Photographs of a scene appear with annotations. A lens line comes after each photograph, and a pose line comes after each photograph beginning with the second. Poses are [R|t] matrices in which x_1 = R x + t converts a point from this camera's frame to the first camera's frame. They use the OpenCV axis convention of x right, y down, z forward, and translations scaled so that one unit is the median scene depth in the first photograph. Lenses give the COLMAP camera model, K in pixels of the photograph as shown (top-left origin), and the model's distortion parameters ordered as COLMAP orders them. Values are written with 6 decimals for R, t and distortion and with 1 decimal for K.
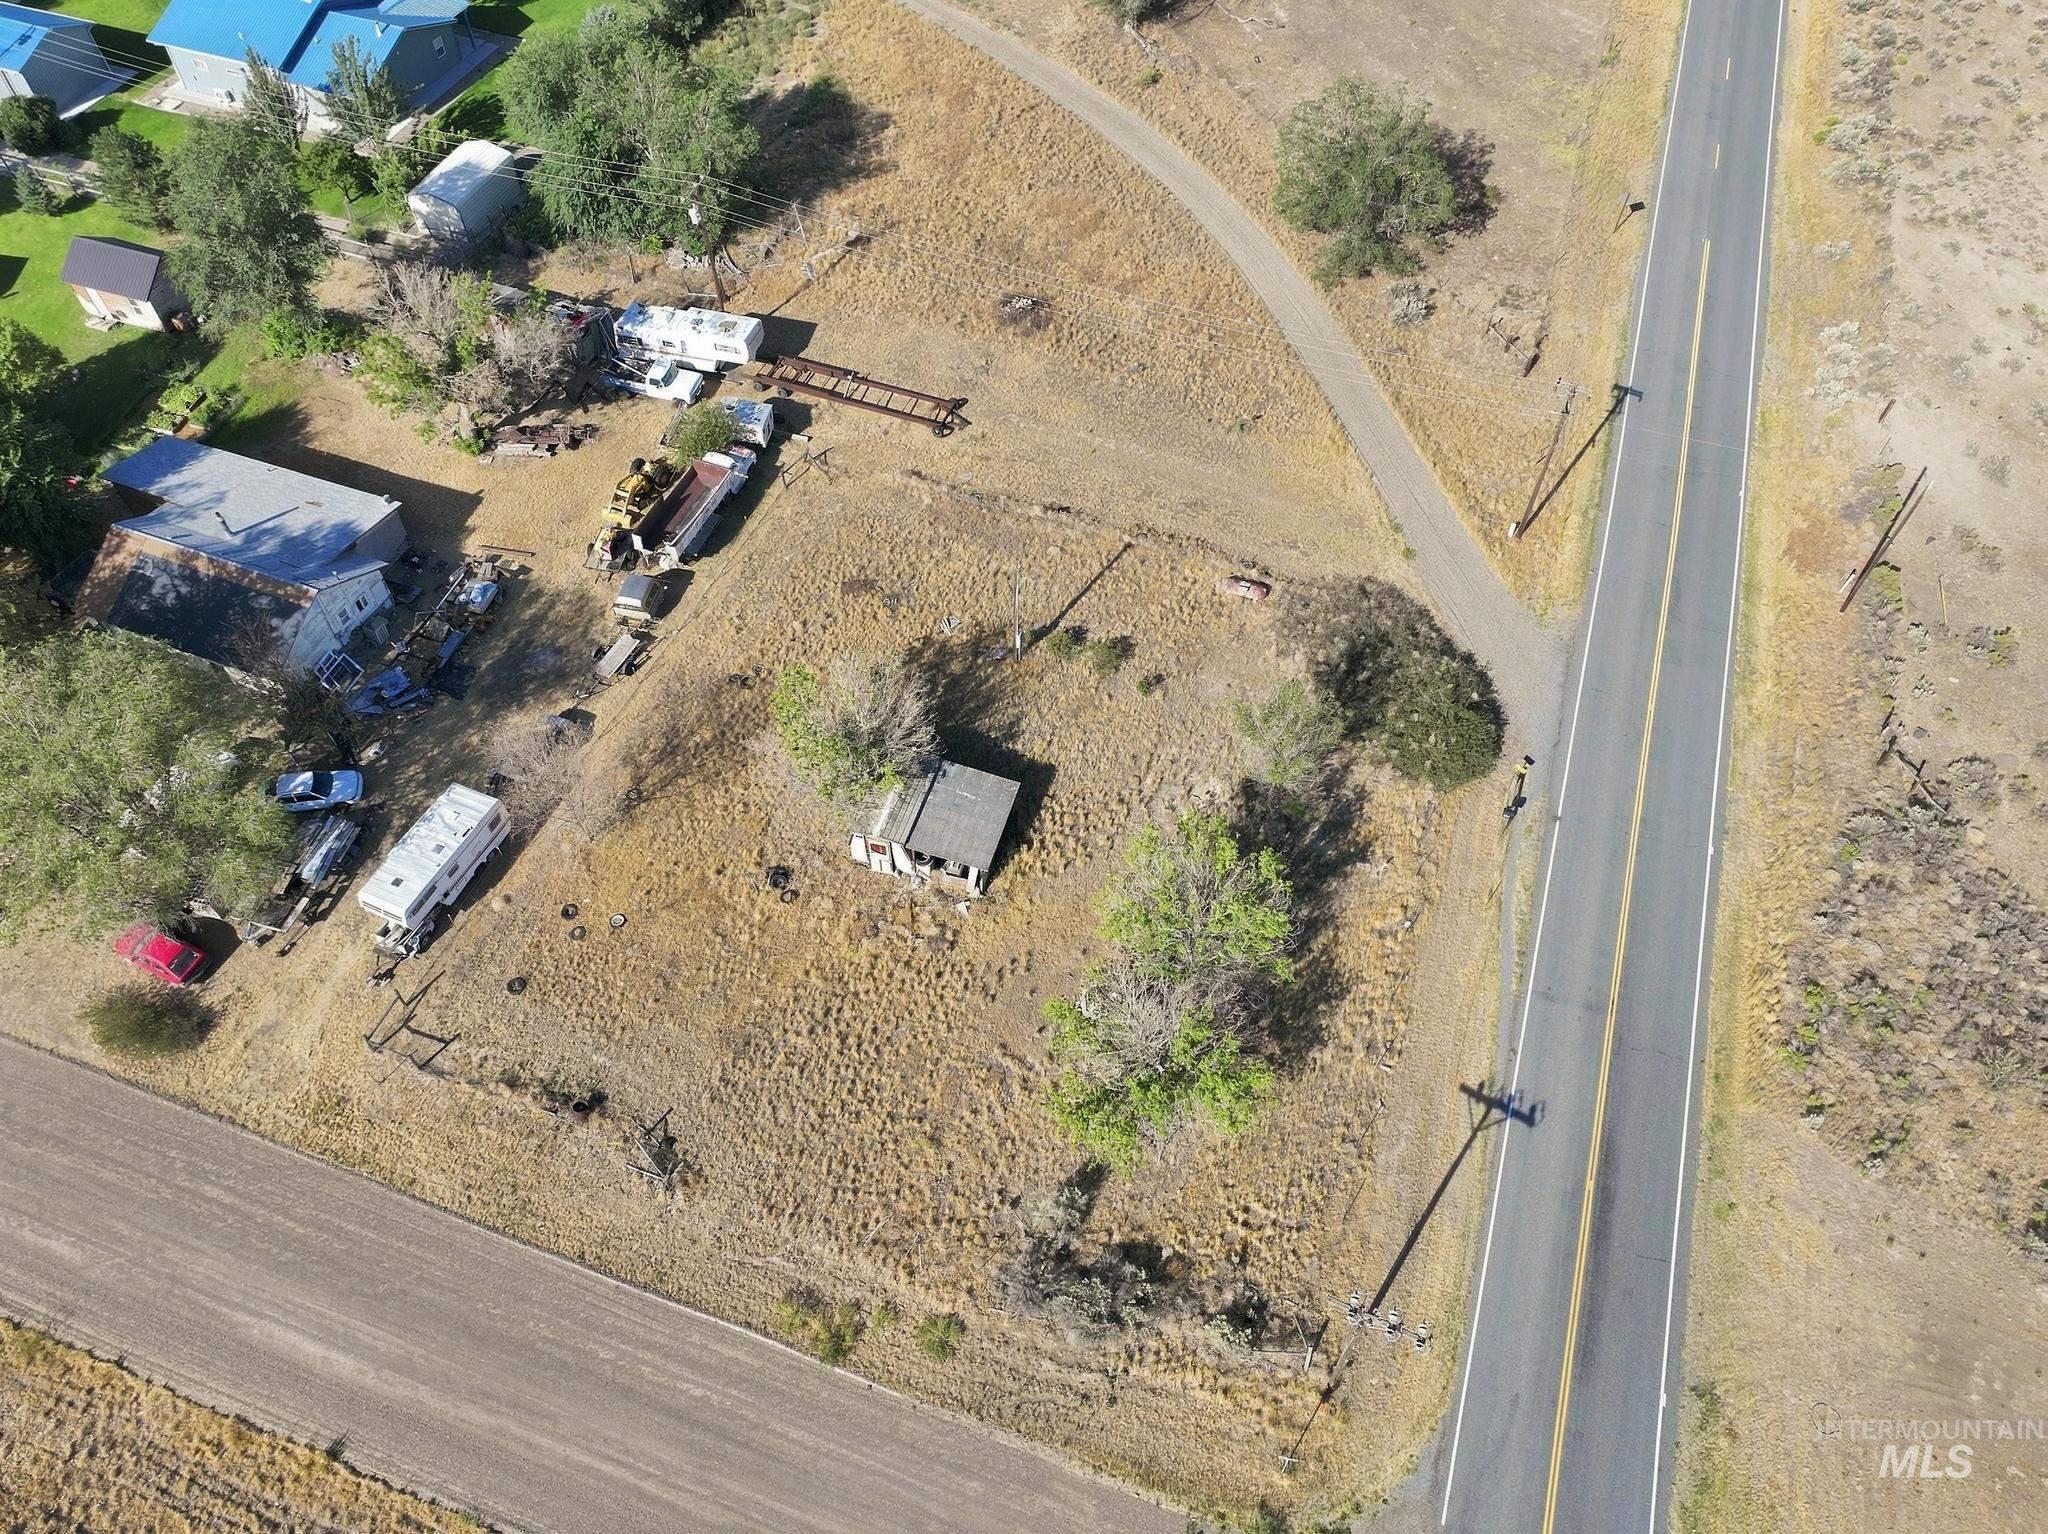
lens RADIAL K [[1441.7, 0, 1030.7], [0, 1441.7, 757.0], [0, 0, 1]] dist [0.001404, 0.012628]
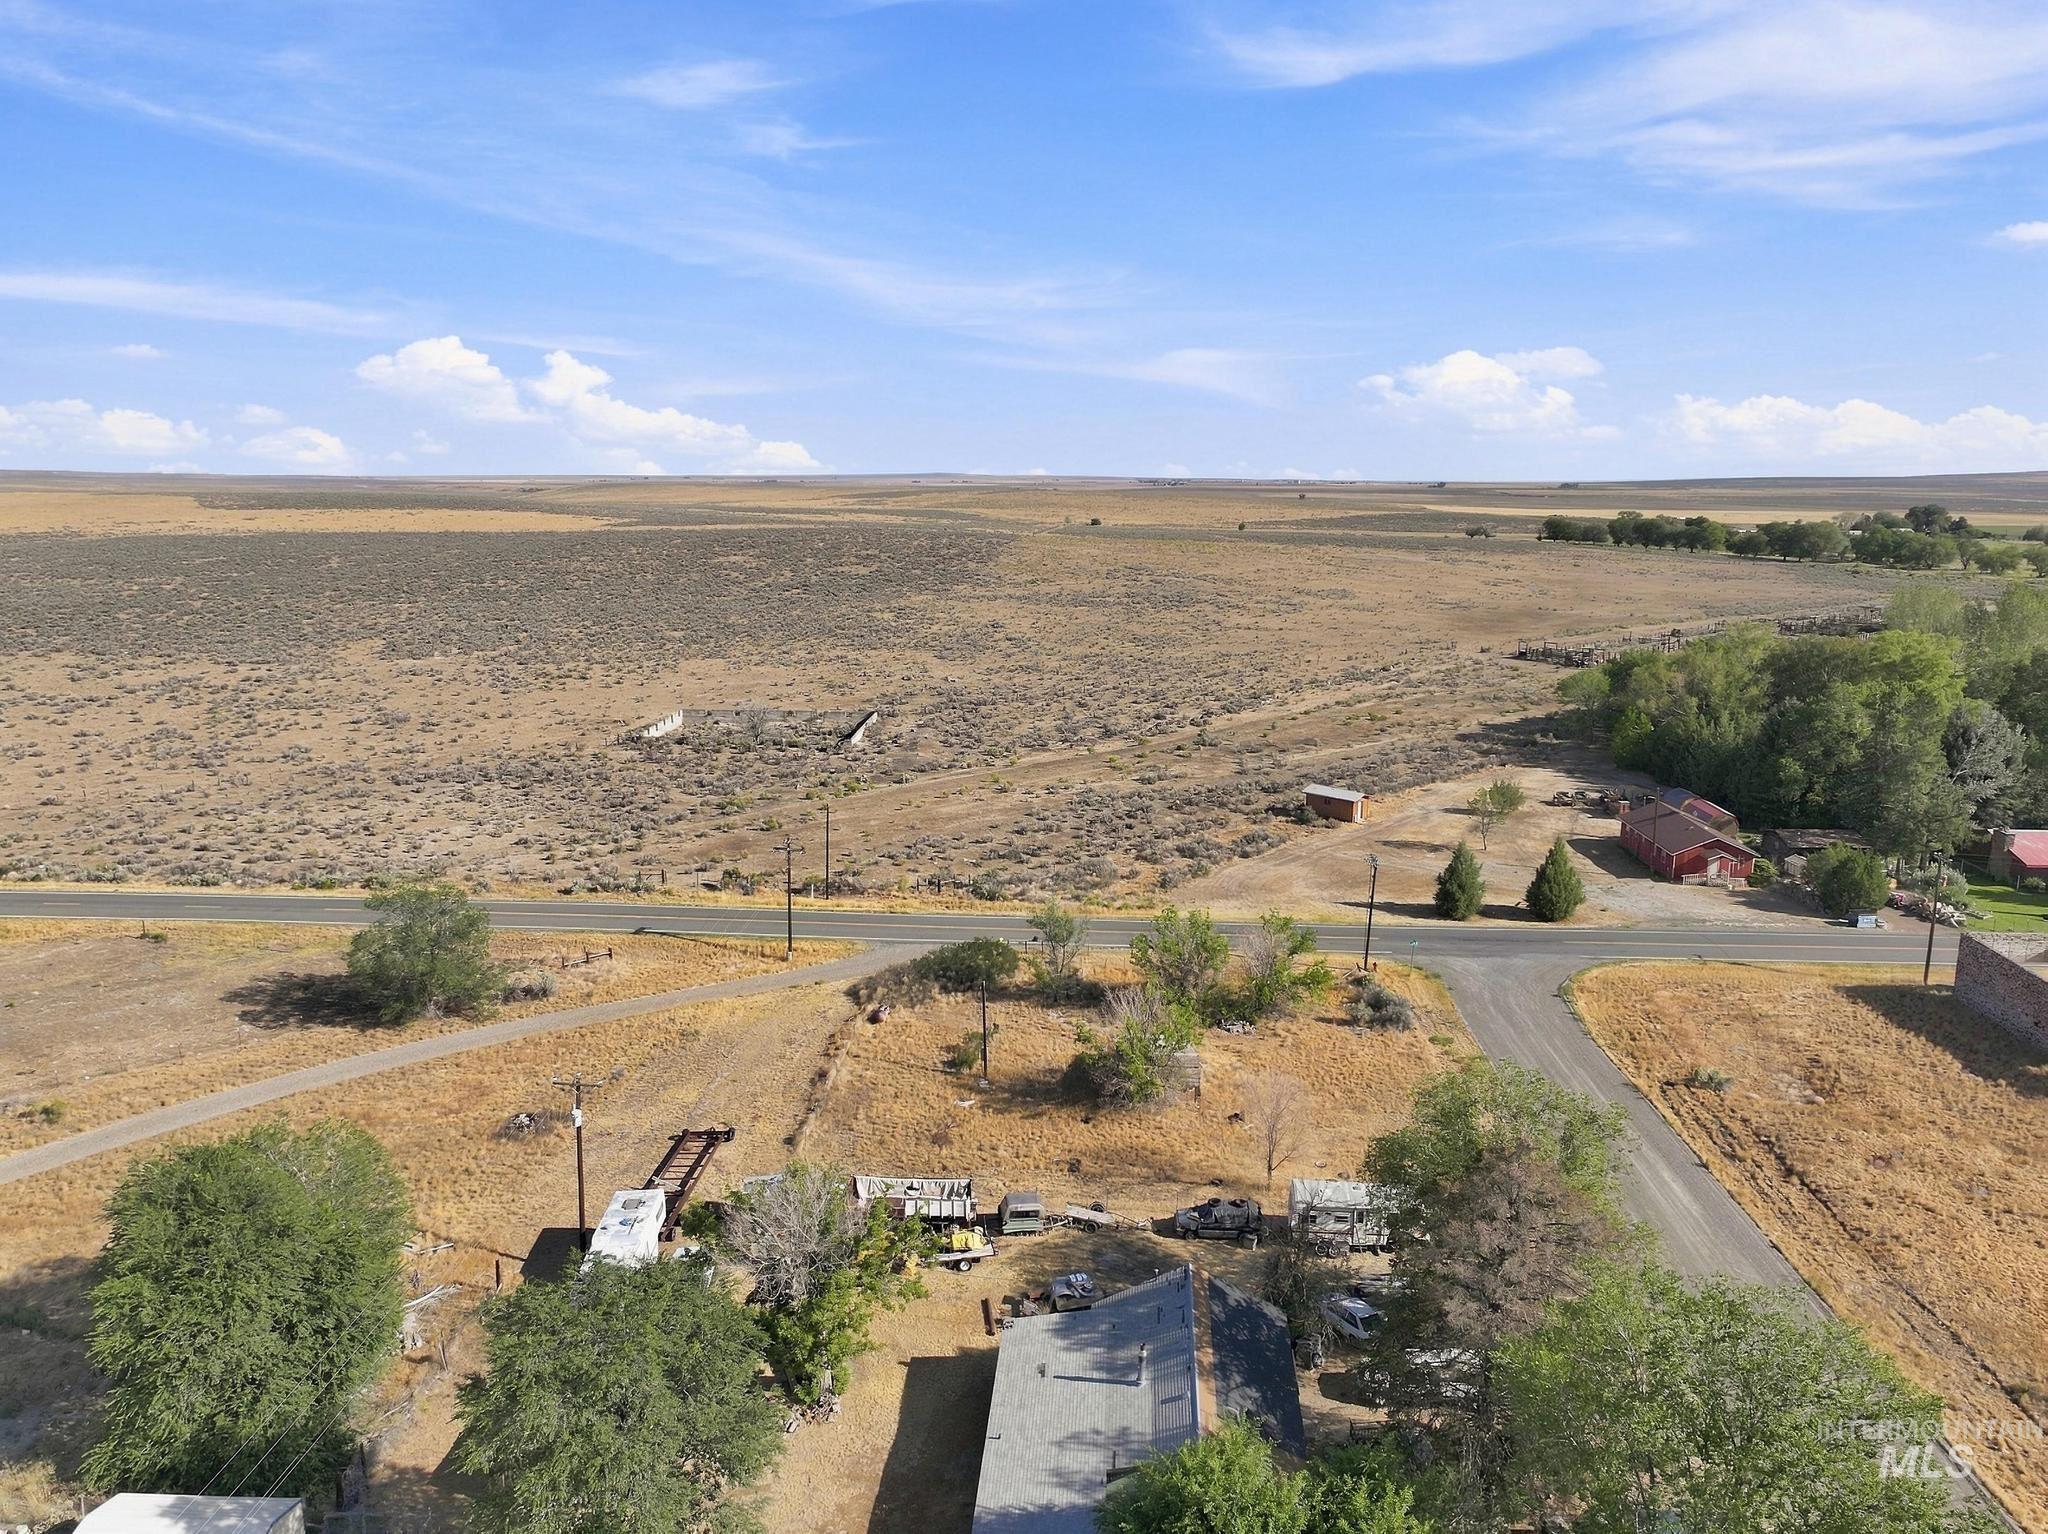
lens RADIAL K [[1439.6, 0, 1031.0], [0, 1439.6, 765.9], [0, 0, 1]] dist [-0.001718, 0.004134]
pose [[-0.288973, -0.202924, 0.935583, -1.217356], [0.756185, 0.550939, 0.353059, -0.669463], [-0.587093, 0.809499, -0.005758, 0.773387]]
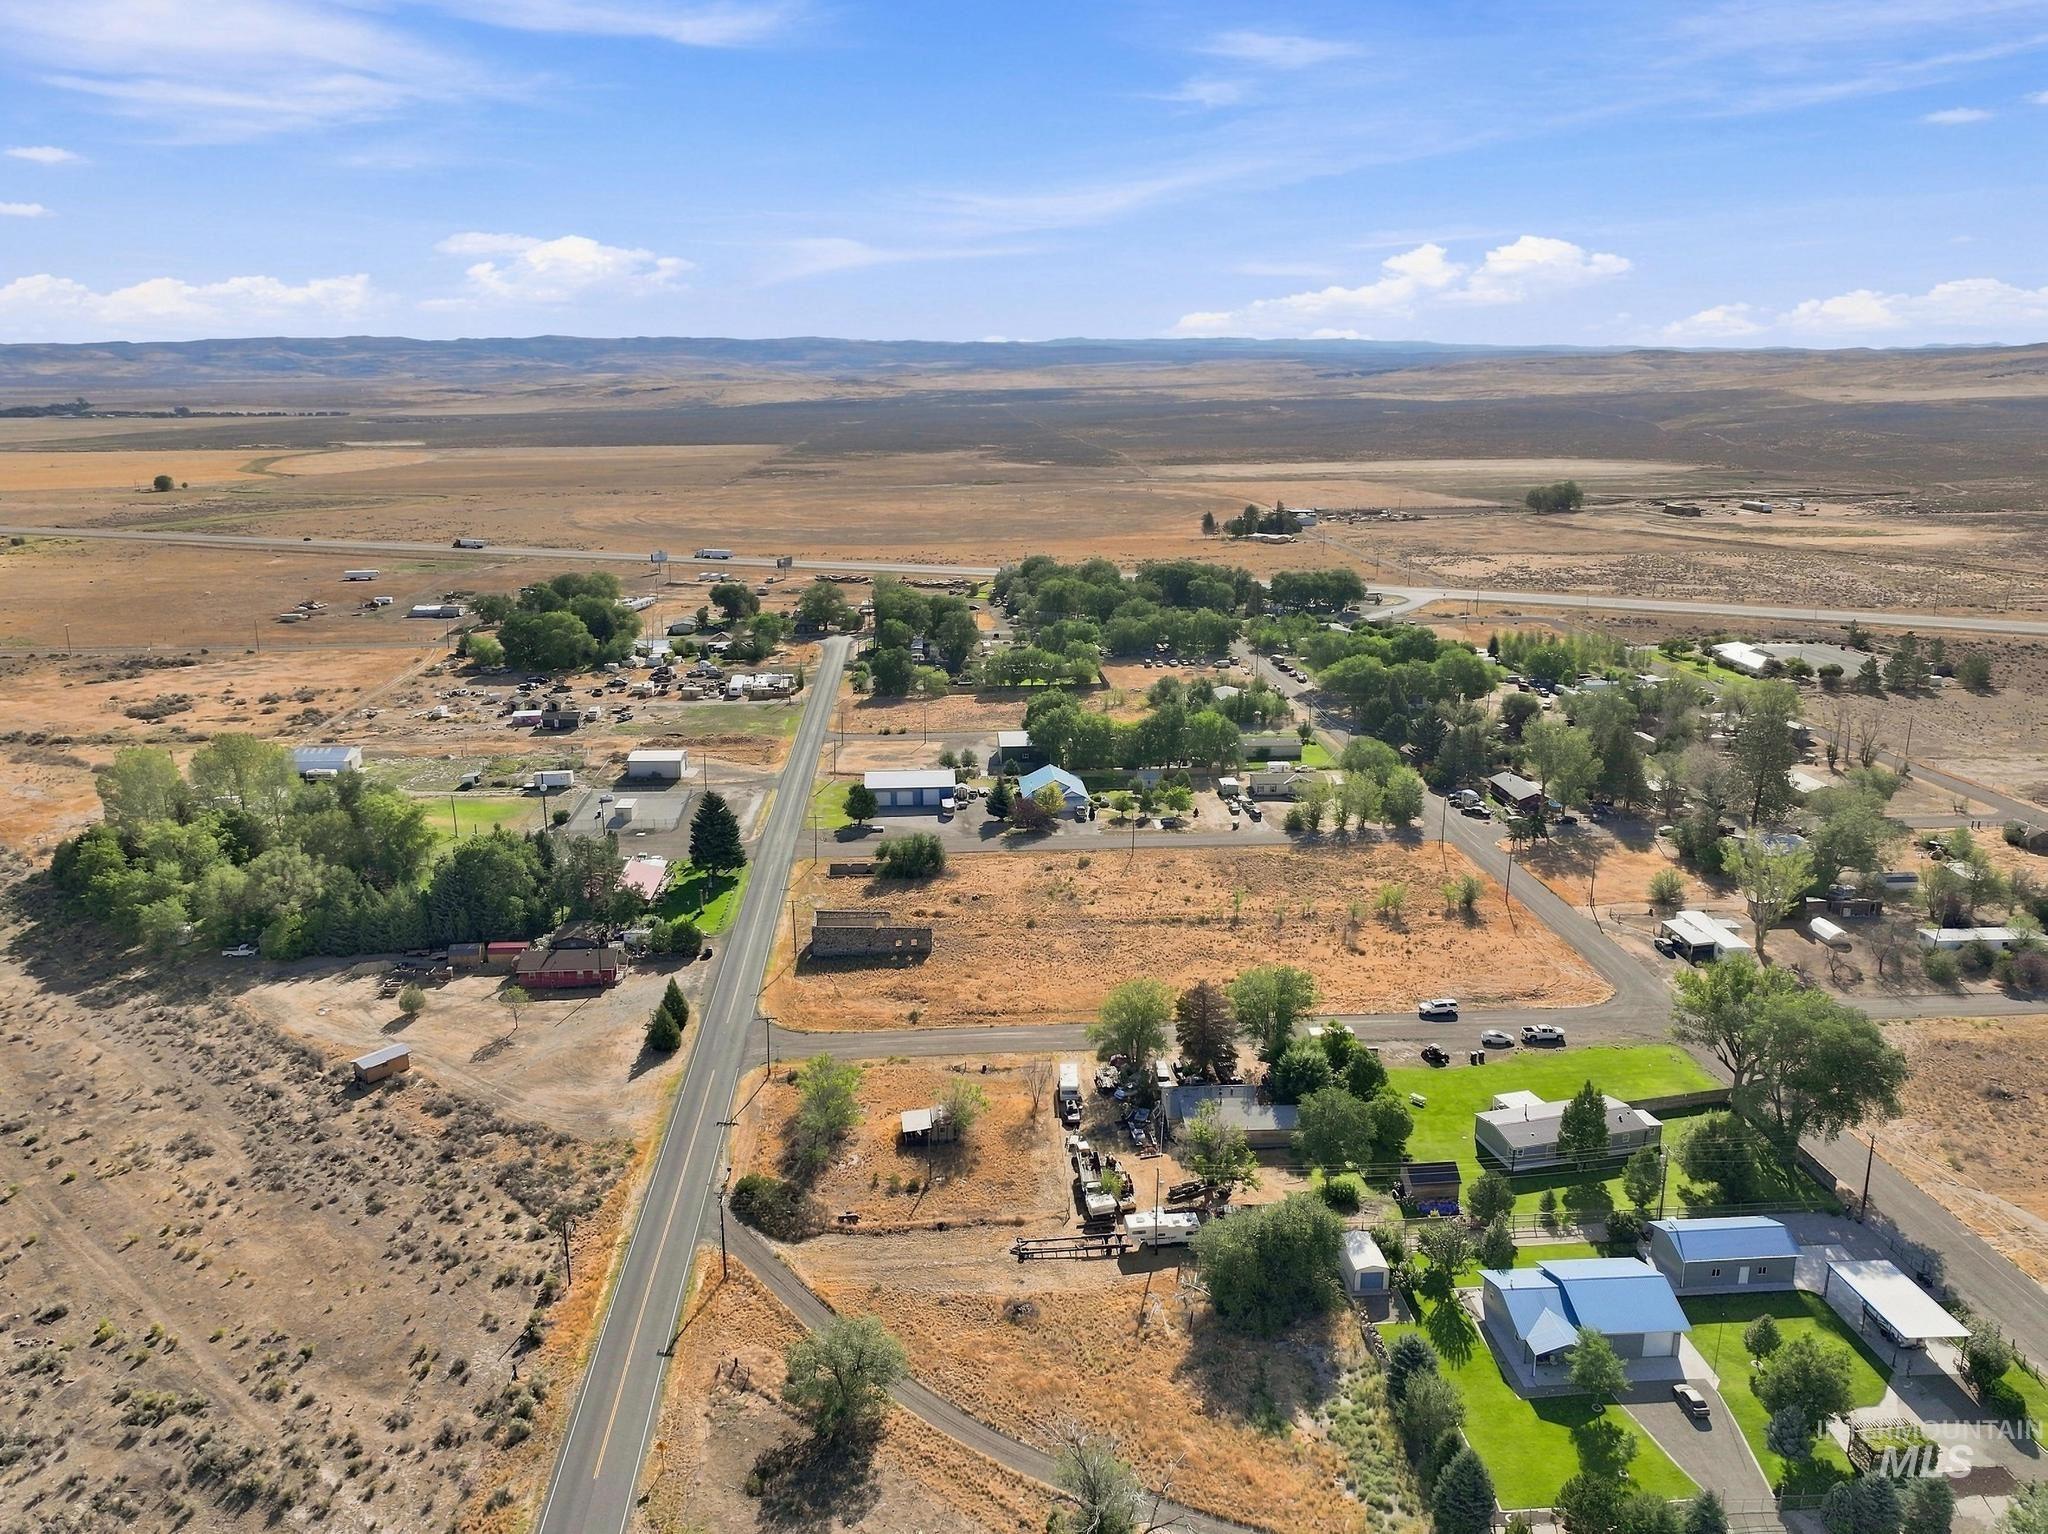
lens RADIAL K [[1441.7, 0, 1030.7], [0, 1441.7, 757.0], [0, 0, 1]] dist [0.001404, 0.012628]
pose [[-0.912105, 0.095747, -0.398619, 0.757480], [-0.330261, 0.404463, 0.852841, -2.556745], [0.242883, 0.909529, -0.337291, 1.245132]]
